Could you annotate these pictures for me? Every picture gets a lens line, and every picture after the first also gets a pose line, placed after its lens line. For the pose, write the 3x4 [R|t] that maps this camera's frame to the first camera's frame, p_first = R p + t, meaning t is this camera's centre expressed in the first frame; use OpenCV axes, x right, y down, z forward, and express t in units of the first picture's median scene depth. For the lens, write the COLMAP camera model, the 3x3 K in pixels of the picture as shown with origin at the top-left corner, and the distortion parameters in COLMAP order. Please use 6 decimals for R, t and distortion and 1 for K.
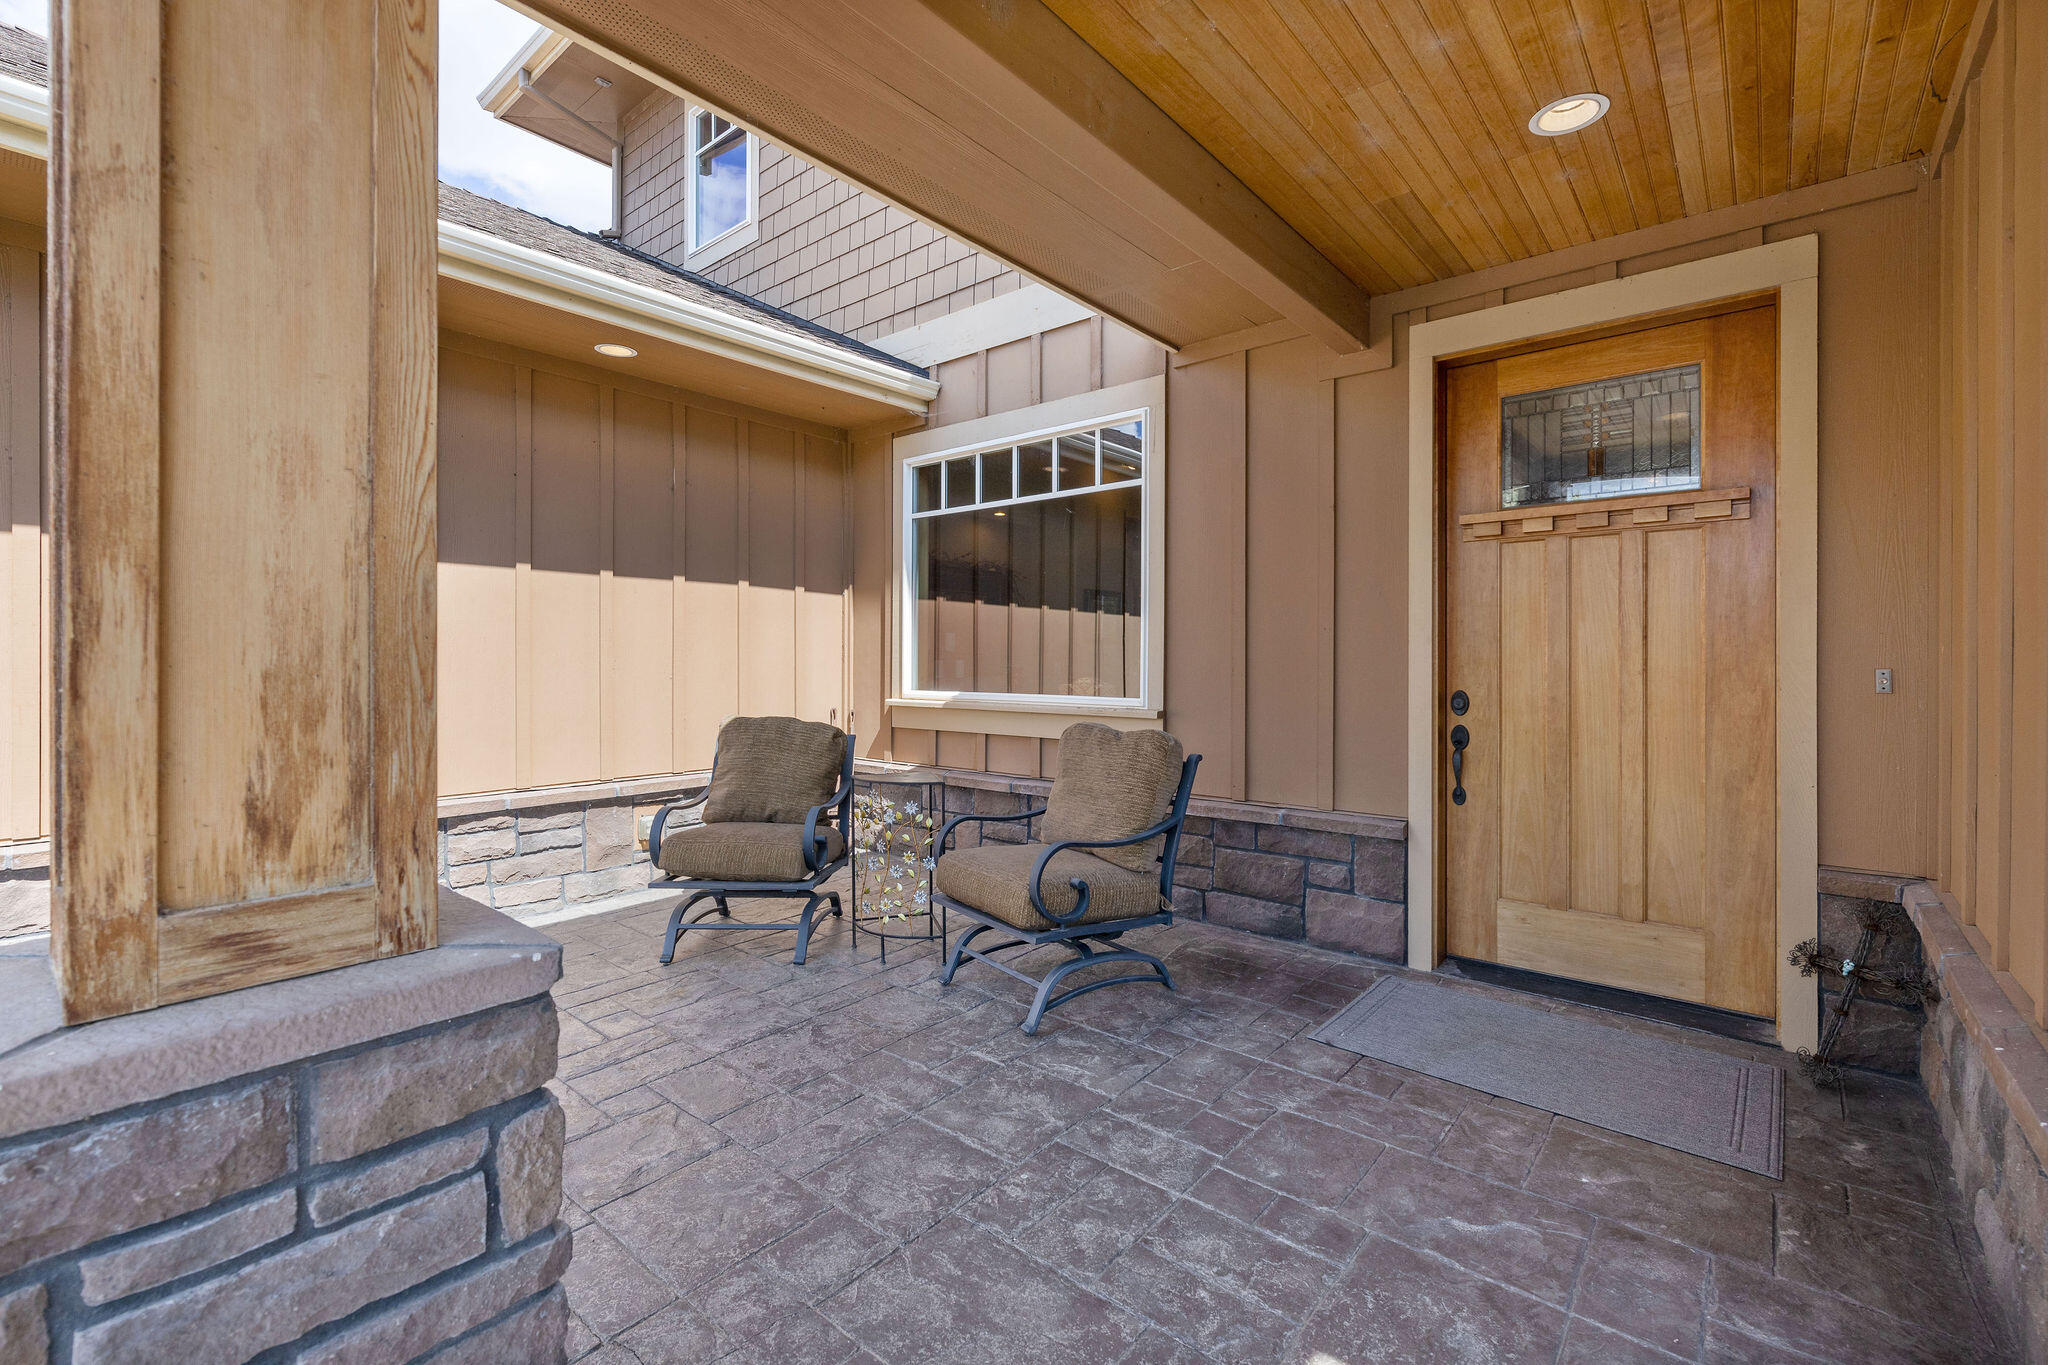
lens RADIAL K [[878.9, 0, 1019.6], [0, 878.9, 657.3], [0, 0, 1]] dist [0.001852, 0.000223]
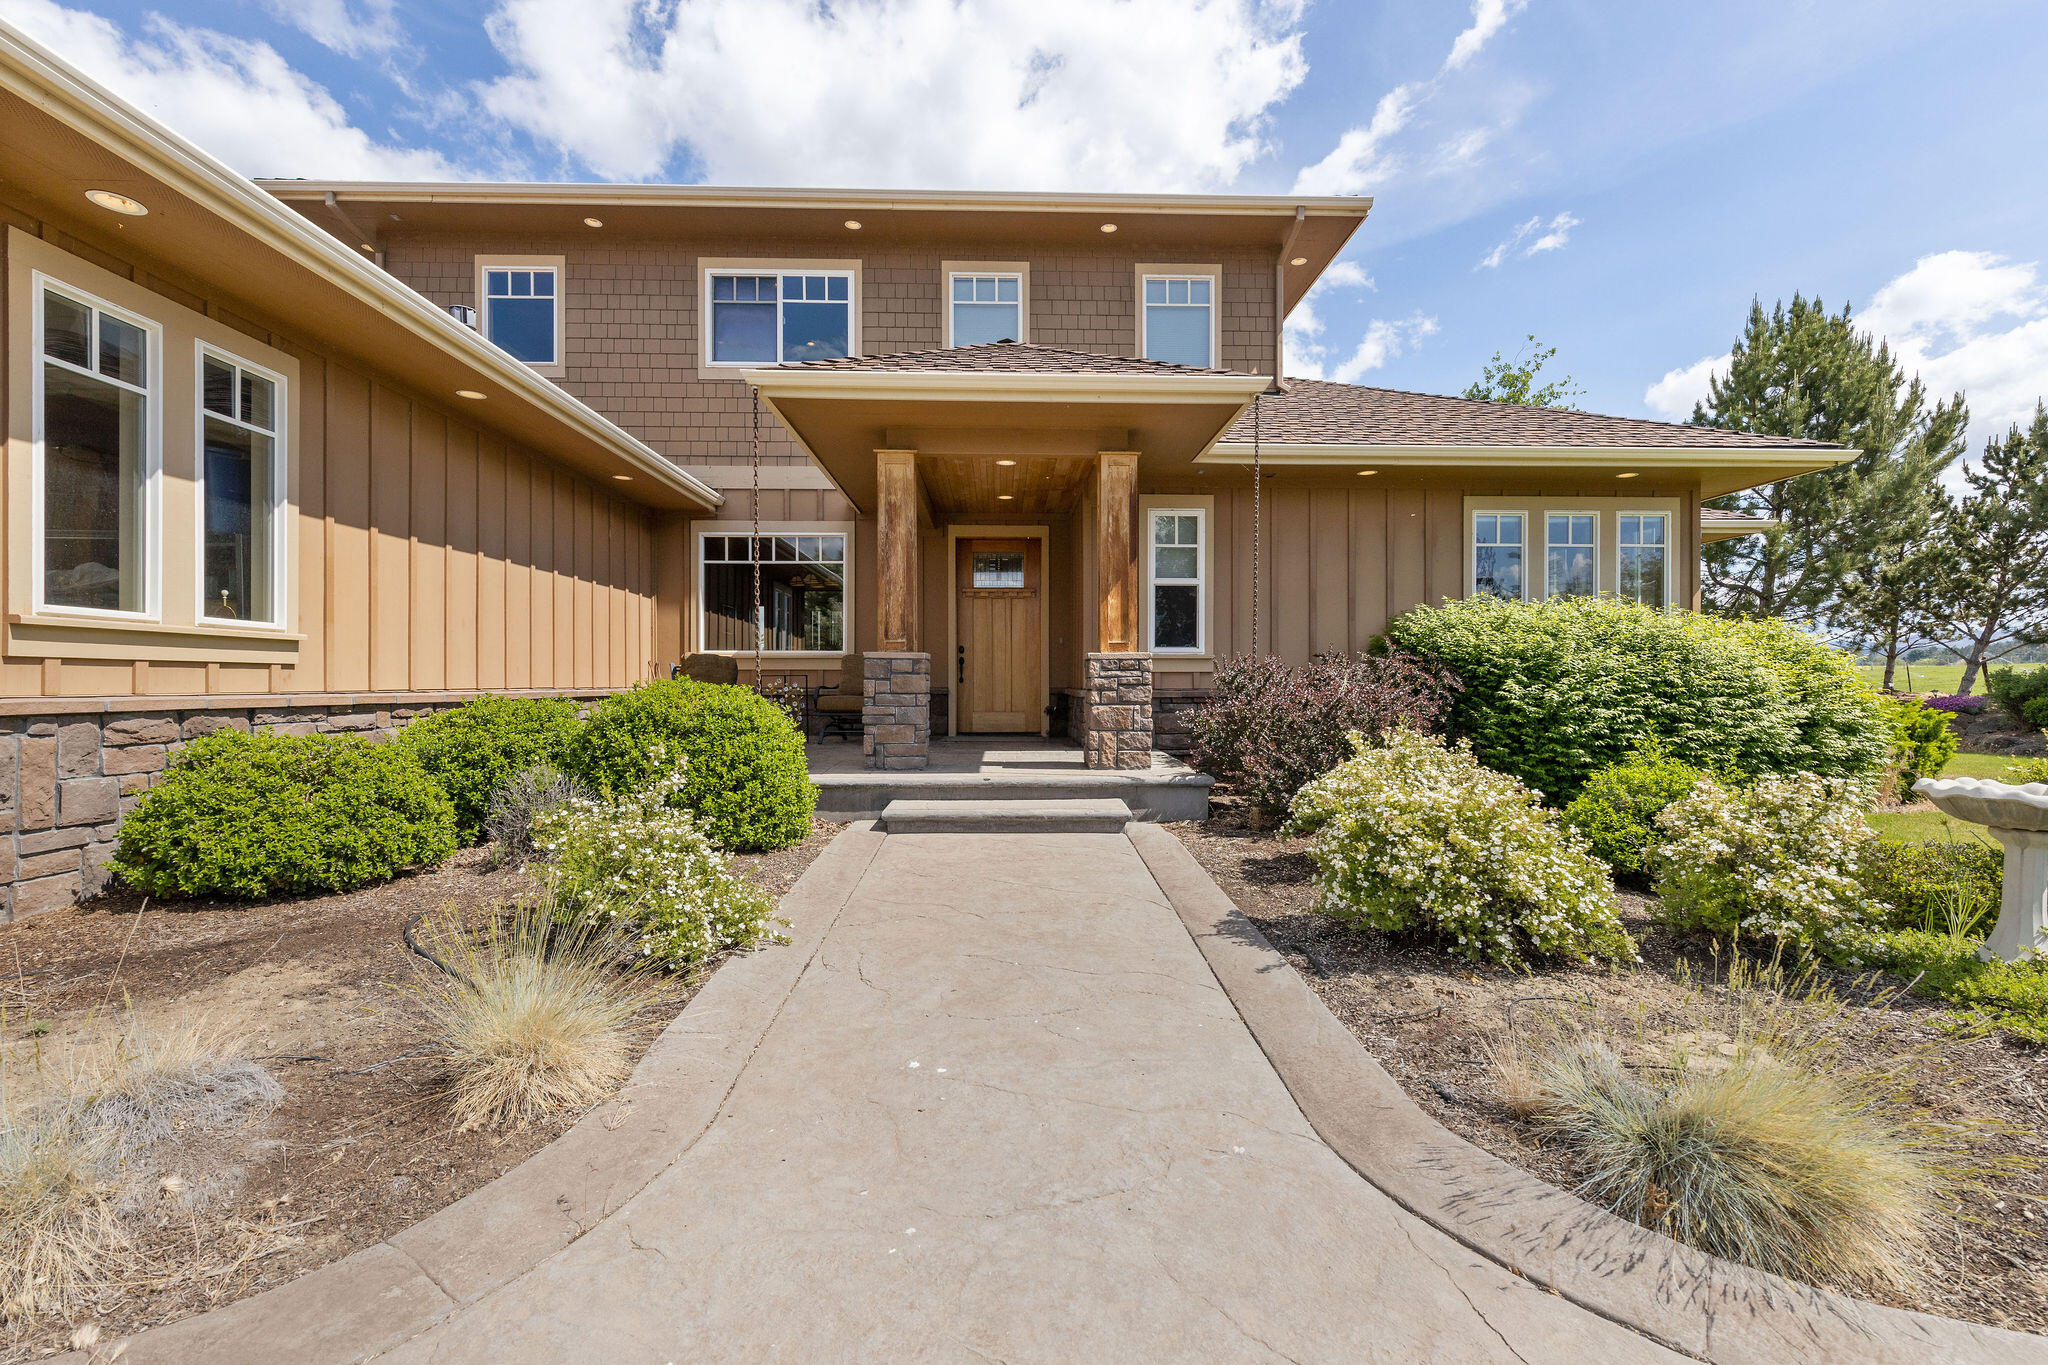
lens RADIAL K [[869.0, 0, 1024.0], [0, 869.0, 682.5], [0, 0, 1]] dist [0.002007, 0.000448]
pose [[0.741864, -0.002098, 0.670547, -1.368719], [0.003443, 0.999994, -0.000680, 0.168143], [-0.670541, 0.002813, 0.741867, -1.387895]]
